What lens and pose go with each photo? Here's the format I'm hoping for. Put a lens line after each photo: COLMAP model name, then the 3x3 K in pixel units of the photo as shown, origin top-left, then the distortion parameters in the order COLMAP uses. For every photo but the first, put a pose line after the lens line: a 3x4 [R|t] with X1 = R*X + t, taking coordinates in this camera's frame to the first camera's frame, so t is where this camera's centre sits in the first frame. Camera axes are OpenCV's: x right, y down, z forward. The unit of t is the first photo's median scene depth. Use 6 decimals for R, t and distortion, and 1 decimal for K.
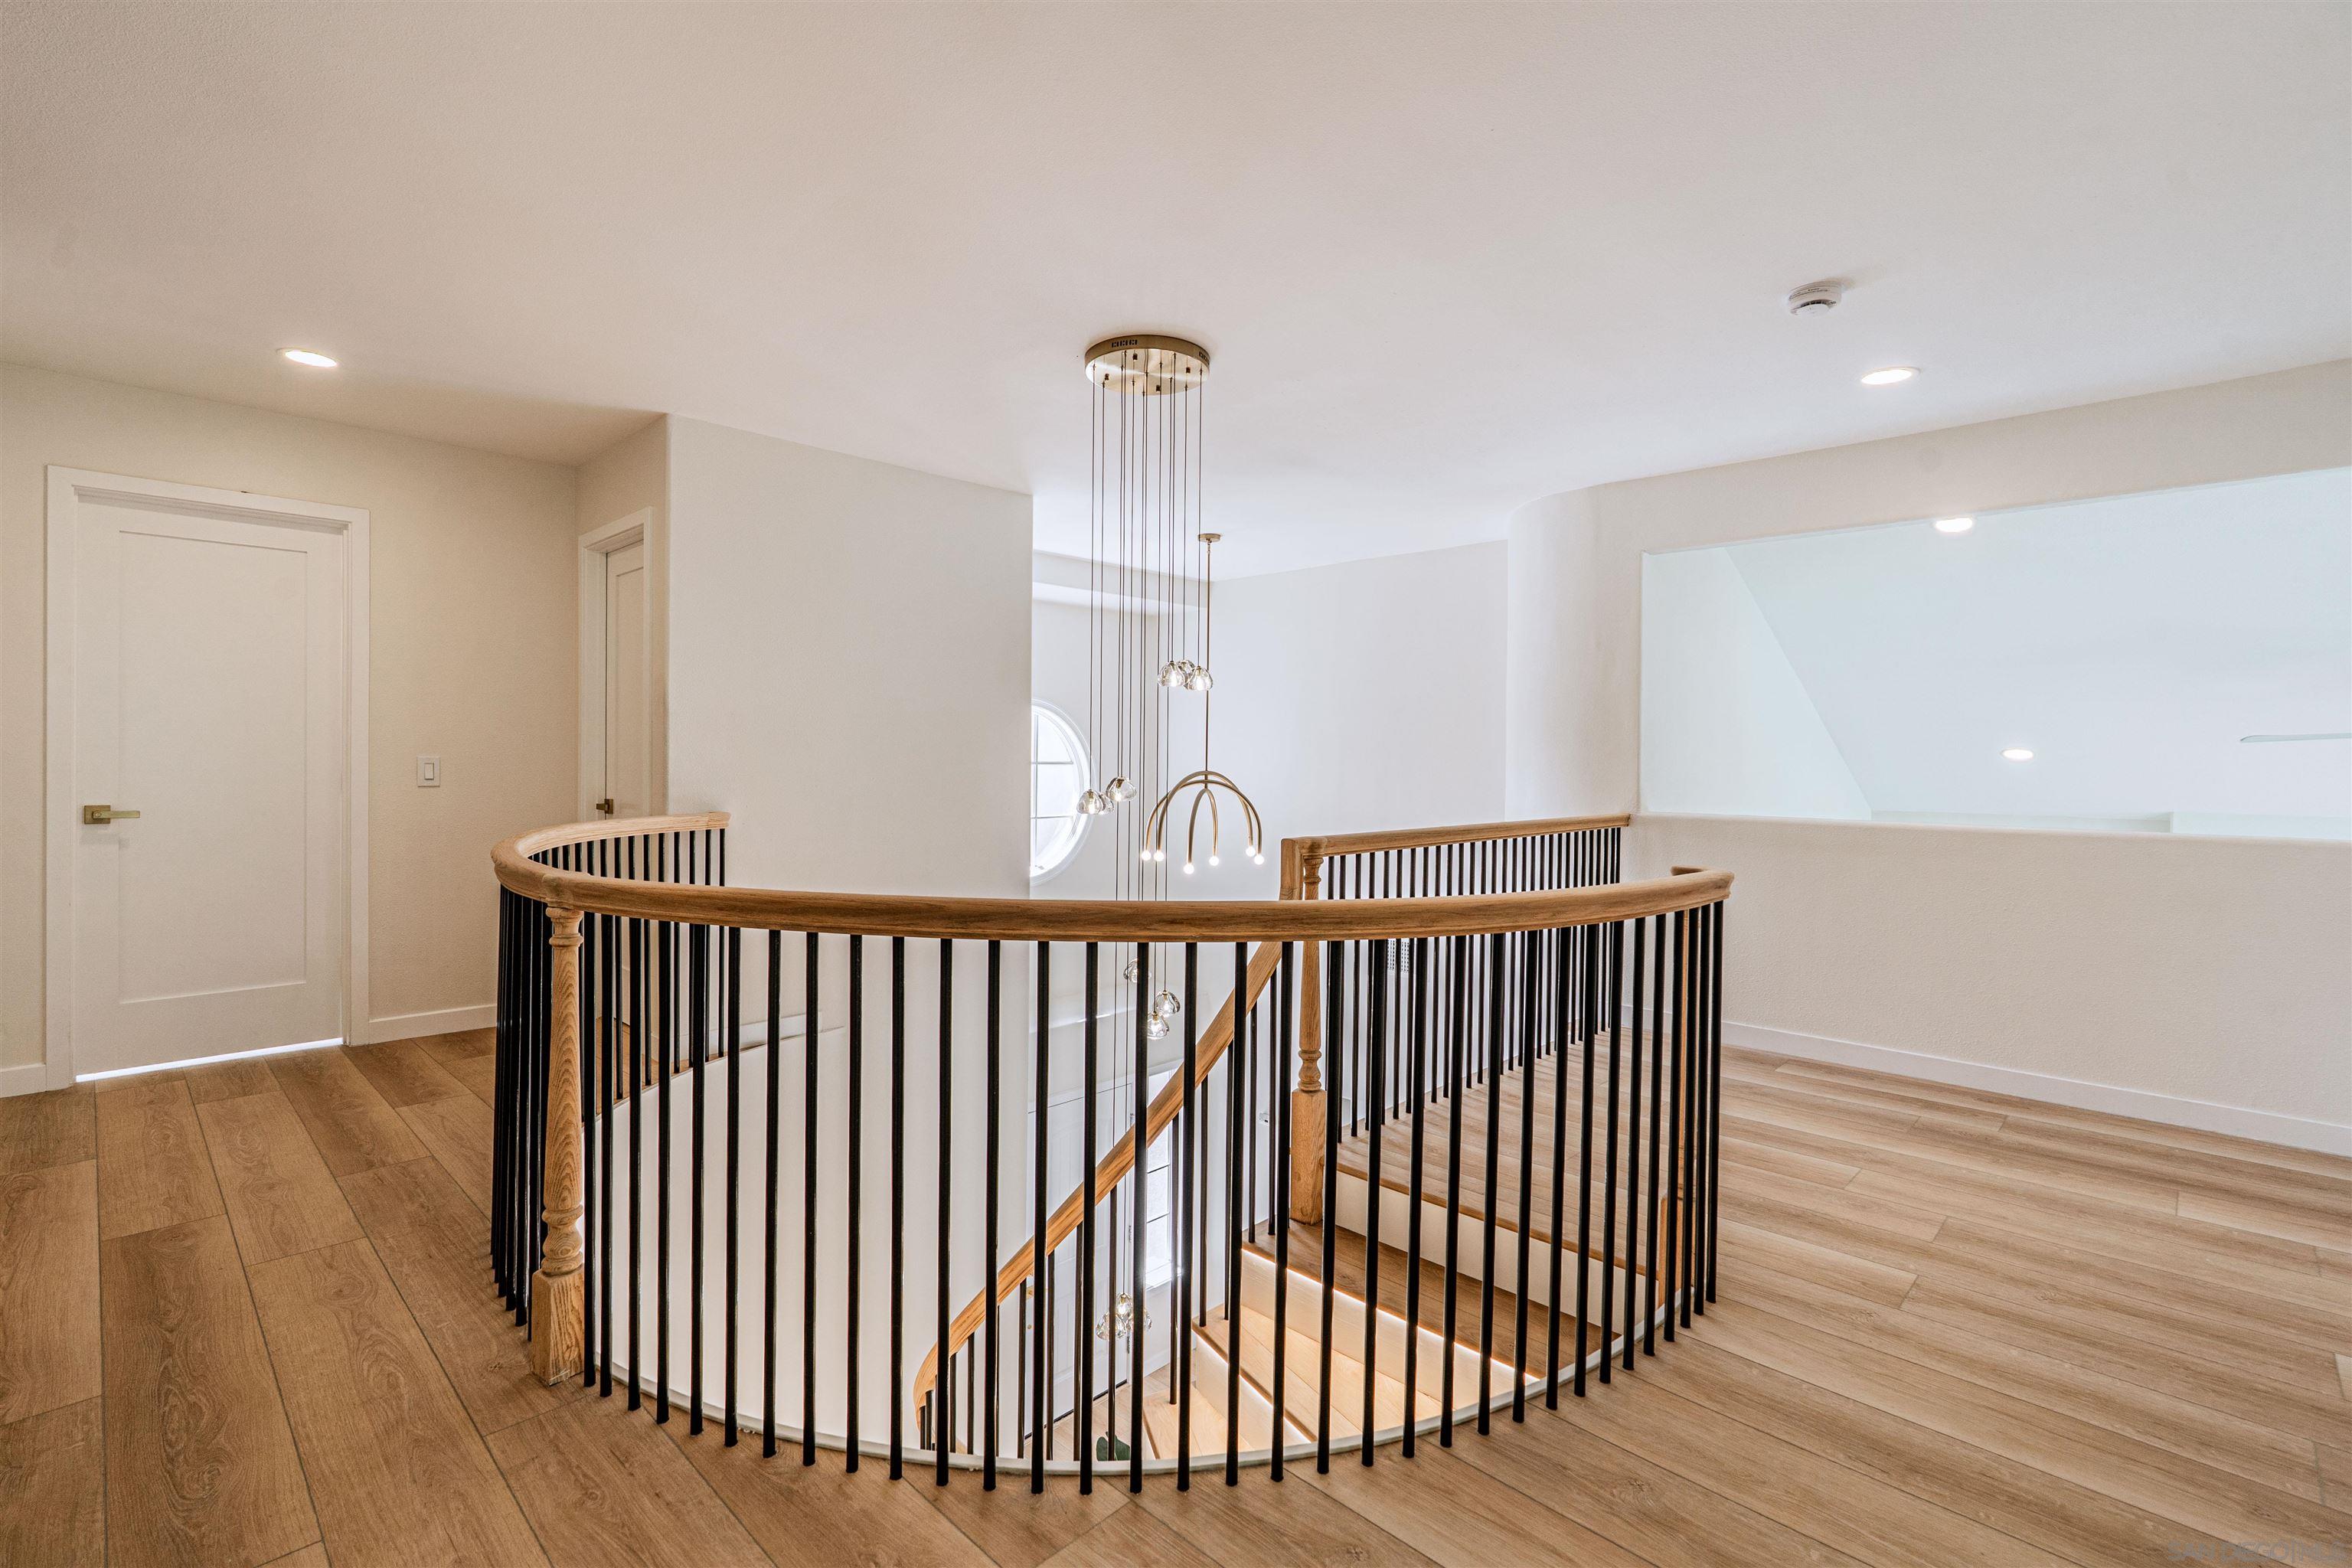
lens RADIAL K [[1073.3, 0, 1168.7], [0, 1073.3, 772.0], [0, 0, 1]] dist [-0.011886, 0.001329]
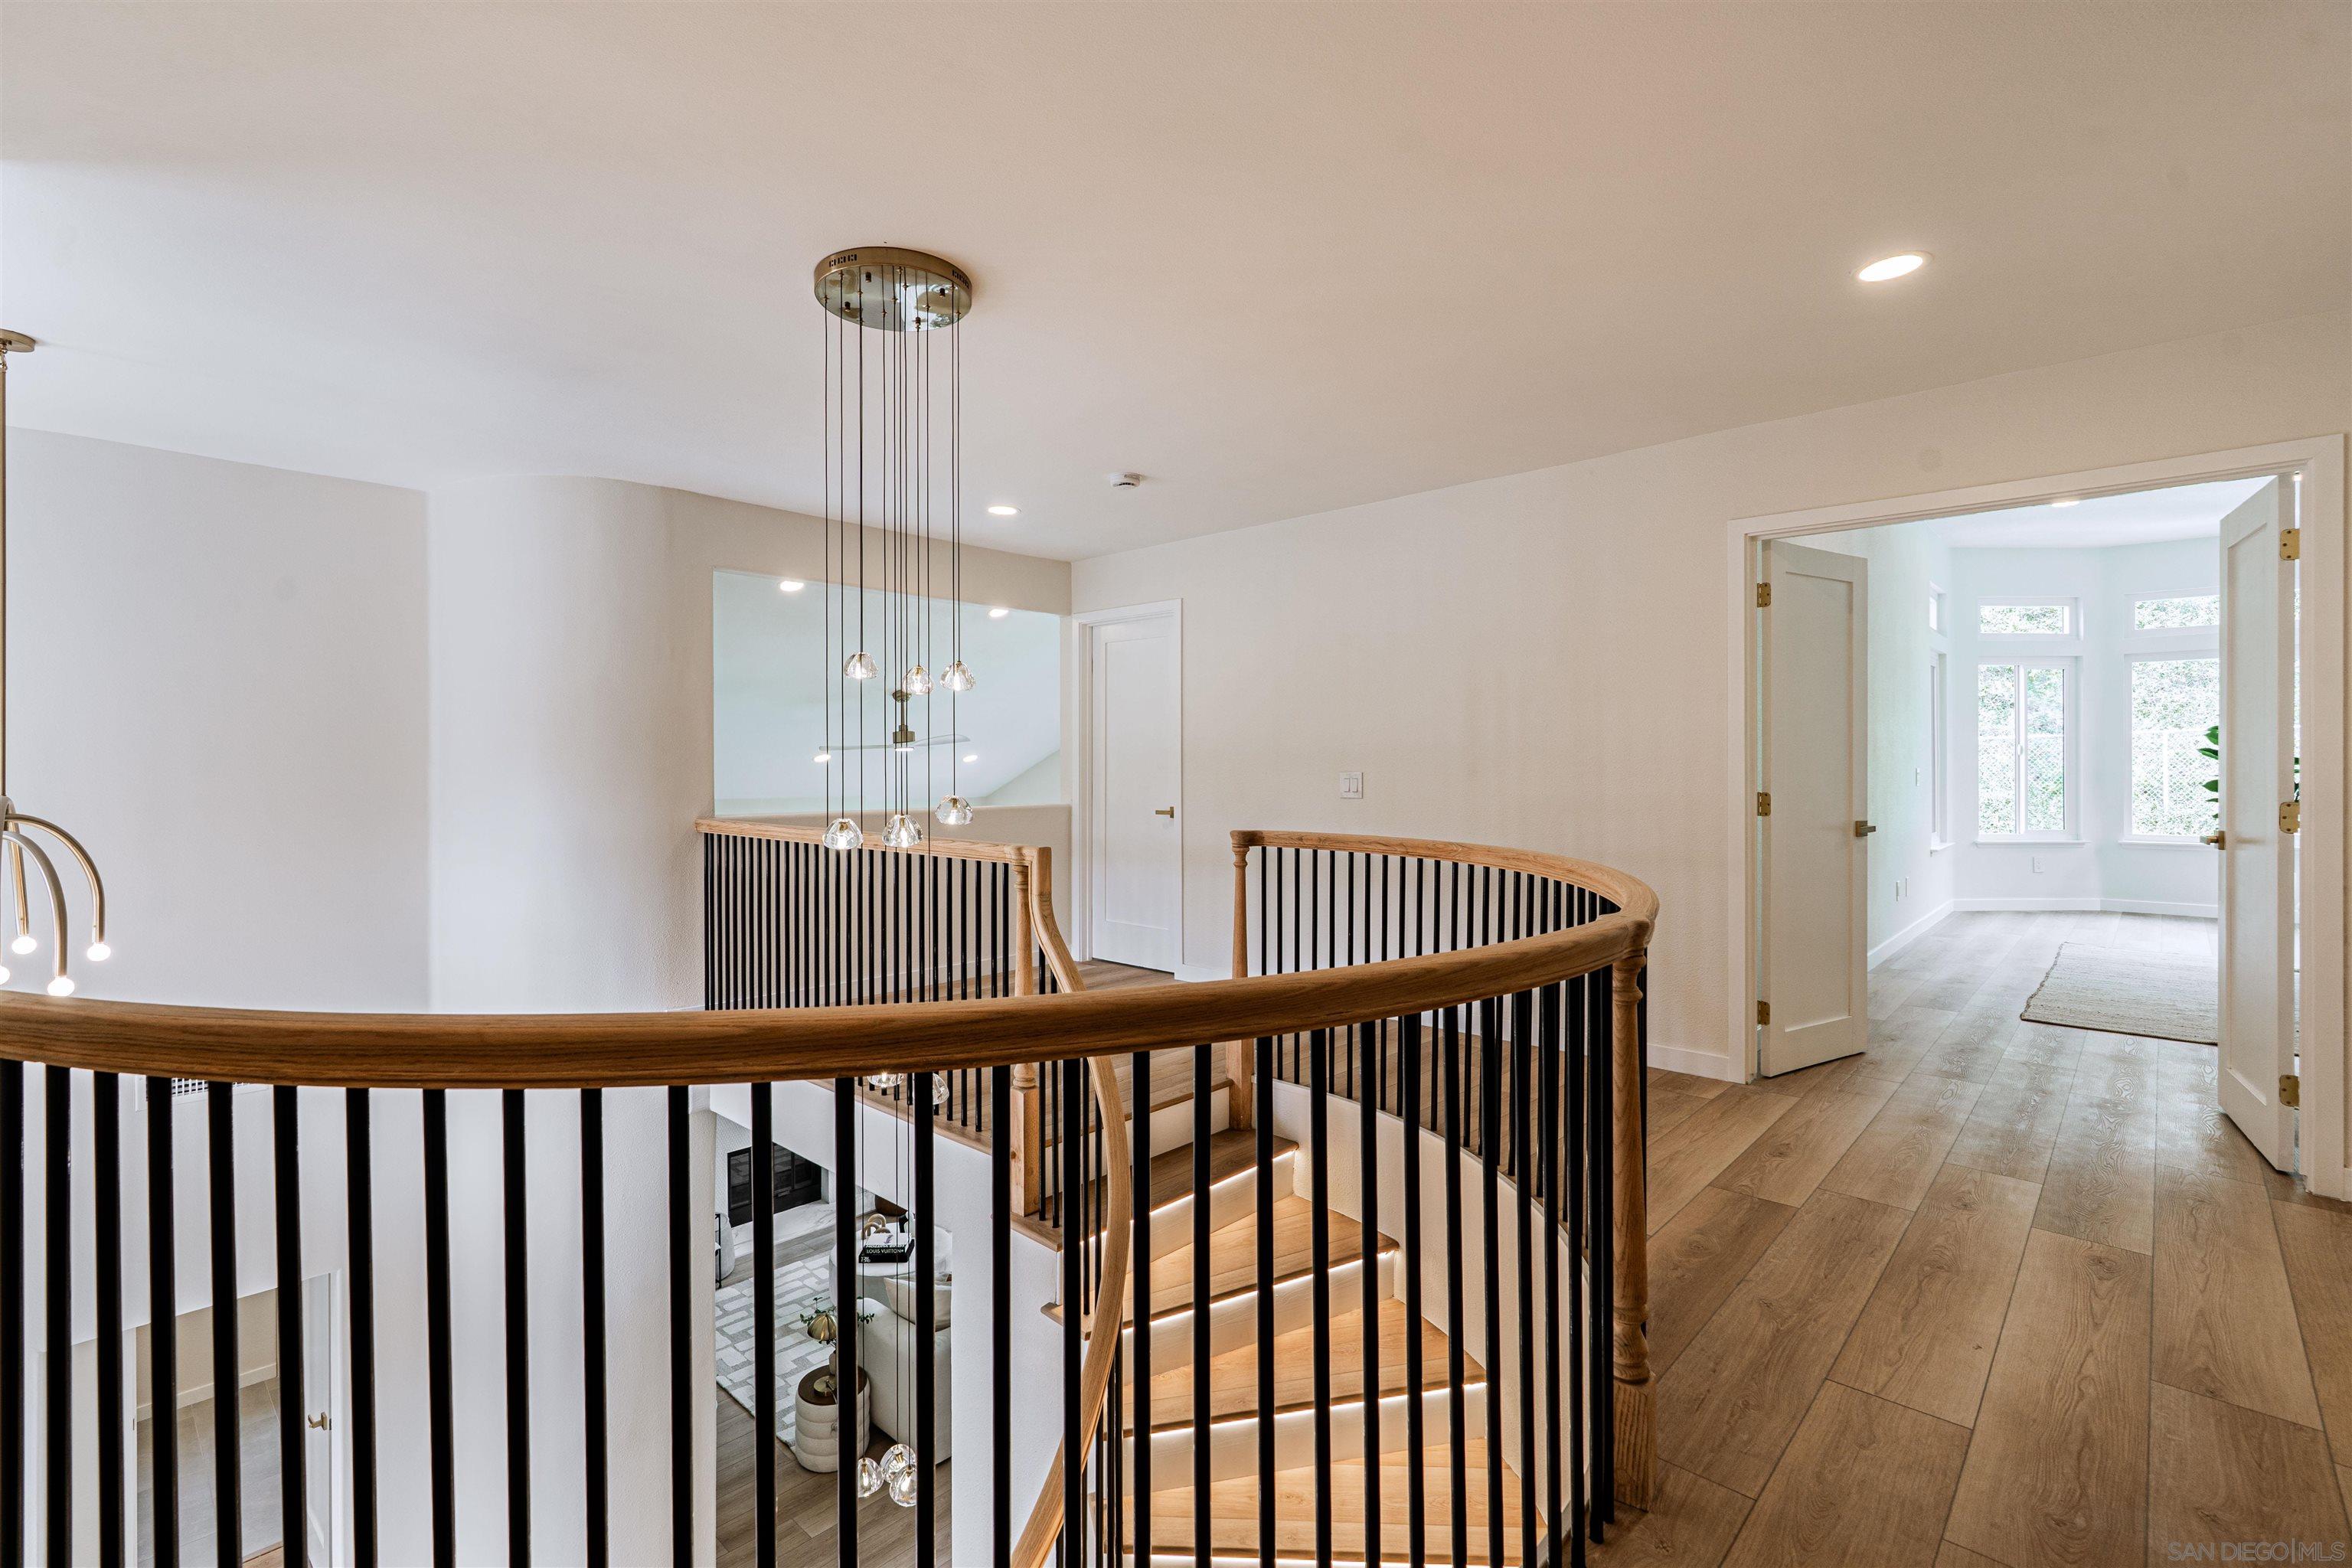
lens RADIAL K [[1073.3, 0, 1174.9], [0, 1073.3, 775.5], [0, 0, 1]] dist [-0.011886, 0.001329]
pose [[-0.036588, -0.014239, 0.999229, -0.838517], [0.018985, 0.999708, 0.014941, -0.016519], [-0.999150, 0.019517, -0.036307, 0.828930]]
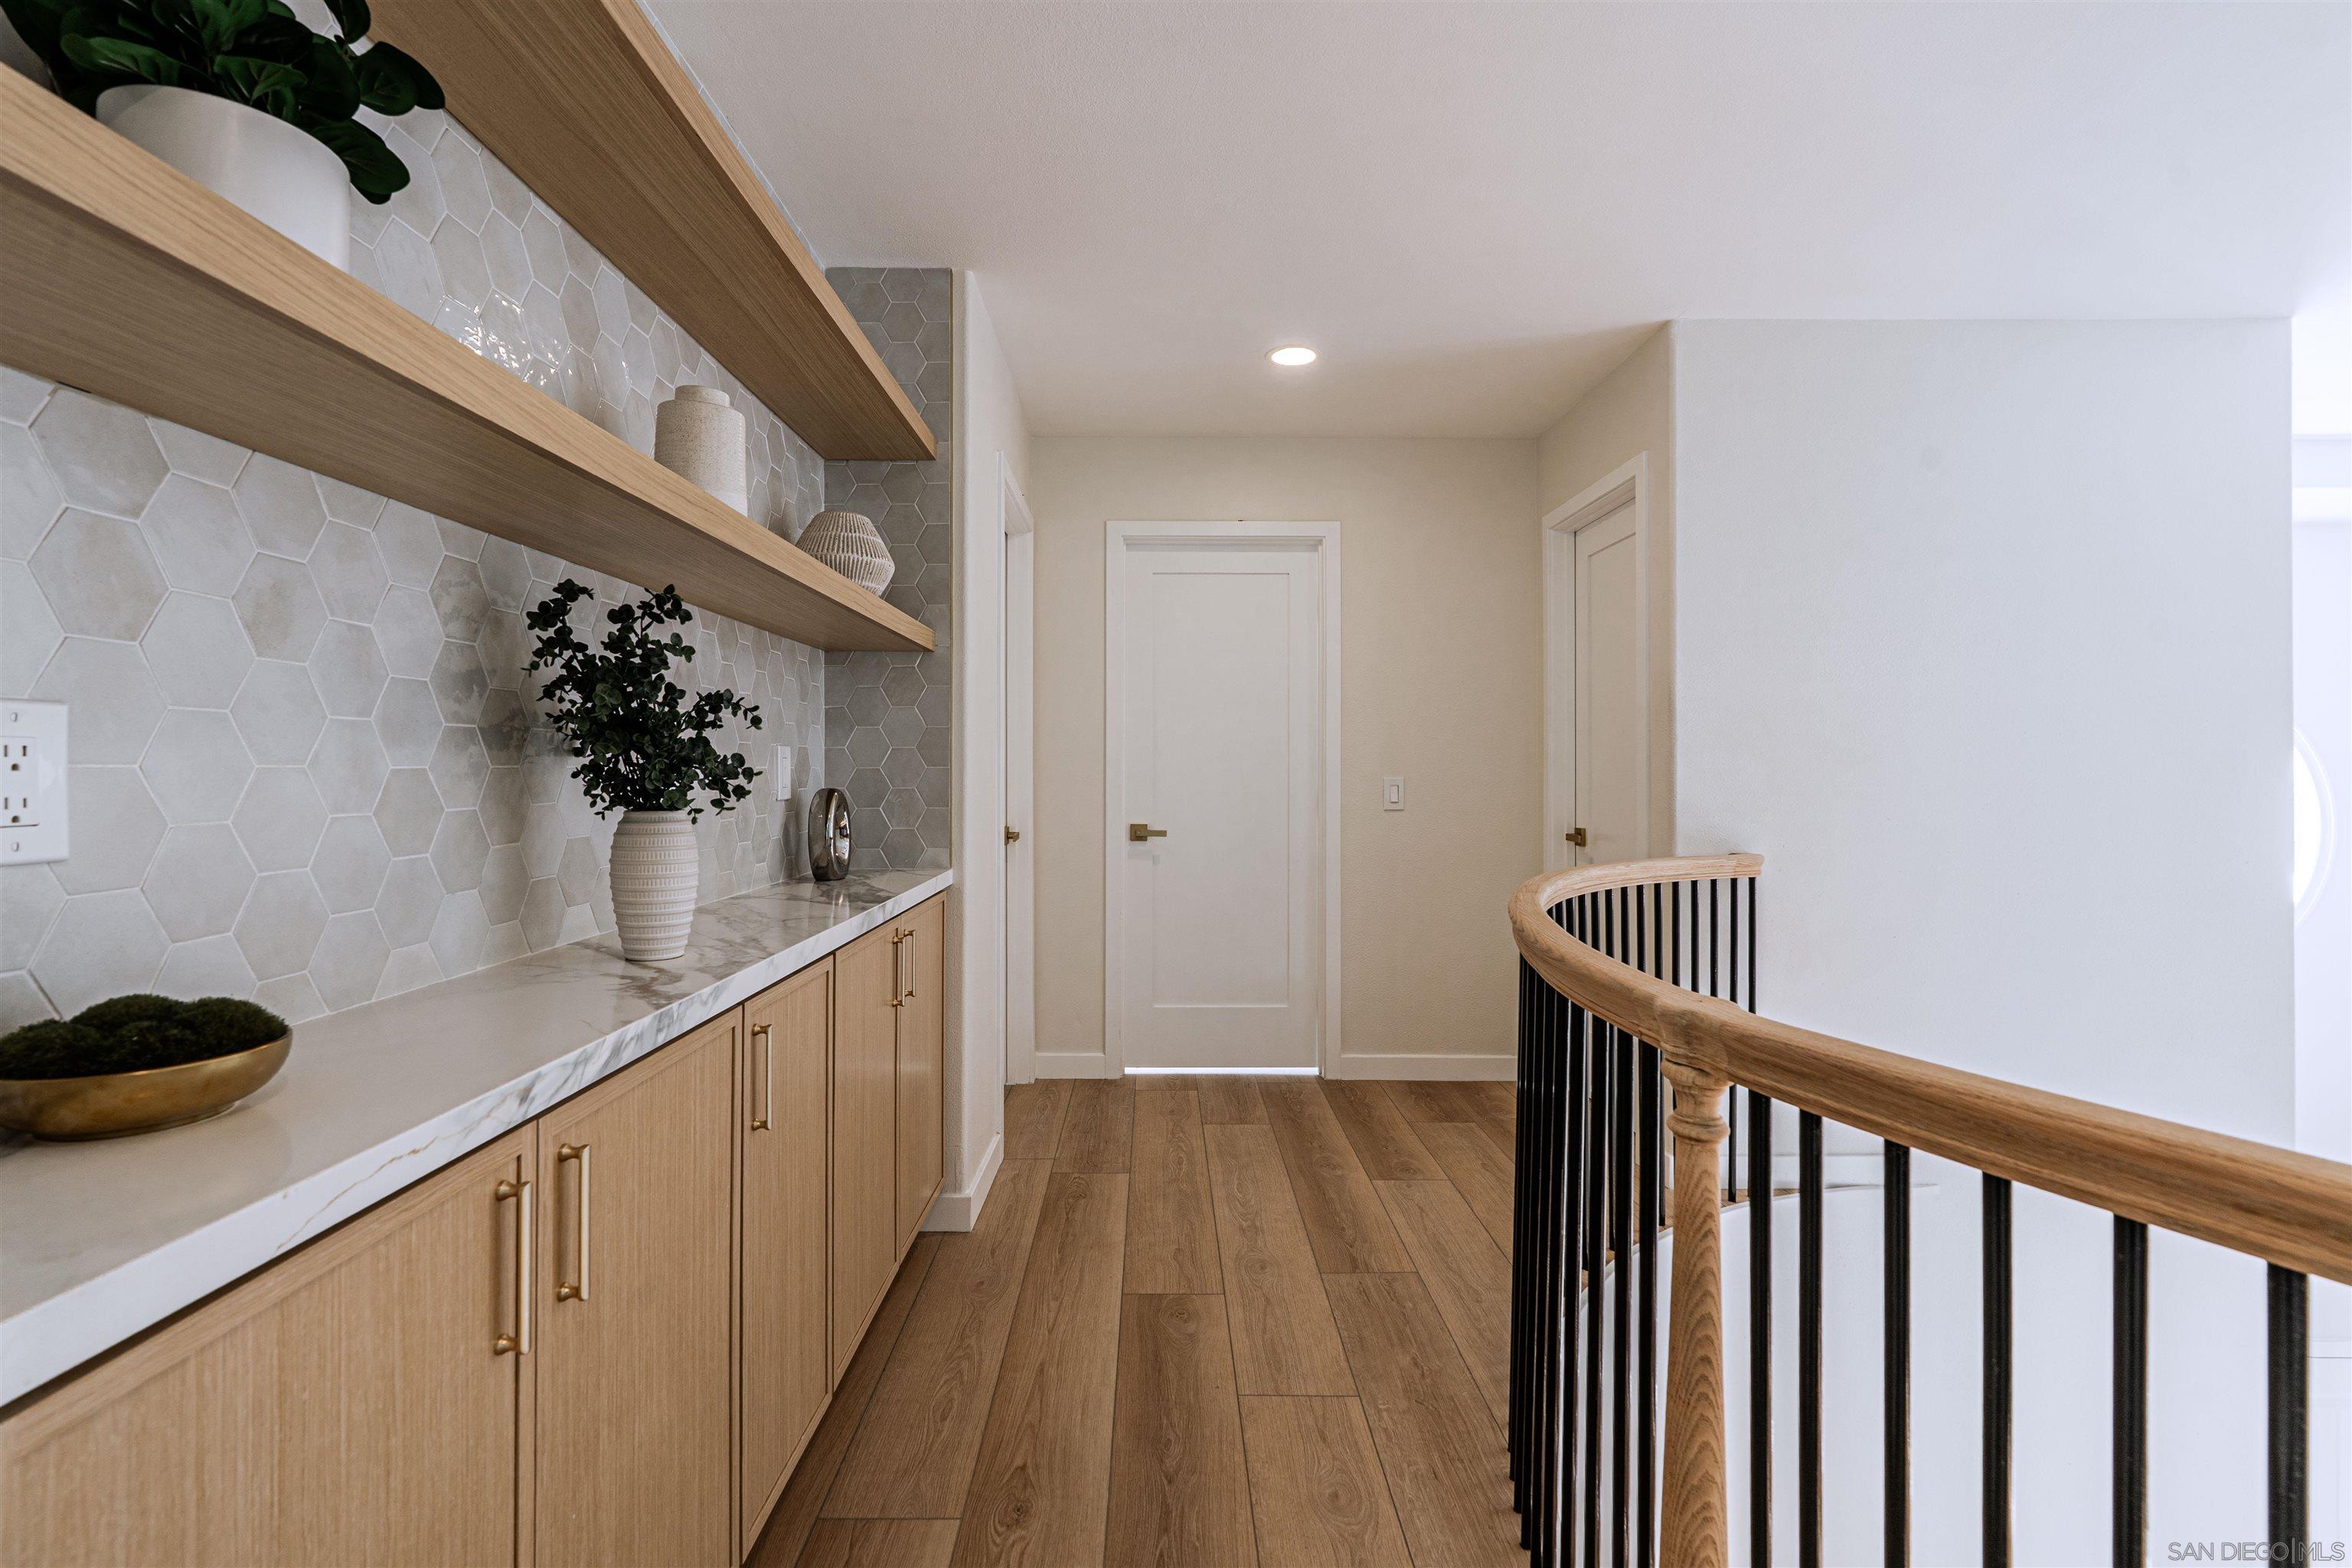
lens RADIAL K [[1073.3, 0, 1174.2], [0, 1073.3, 767.3], [0, 0, 1]] dist [-0.011886, 0.001329]
pose [[0.712475, -0.011891, -0.701597, -0.218254], [-0.000836, 0.999841, -0.017795, -0.008844], [0.701697, 0.013265, 0.712352, 0.252209]]
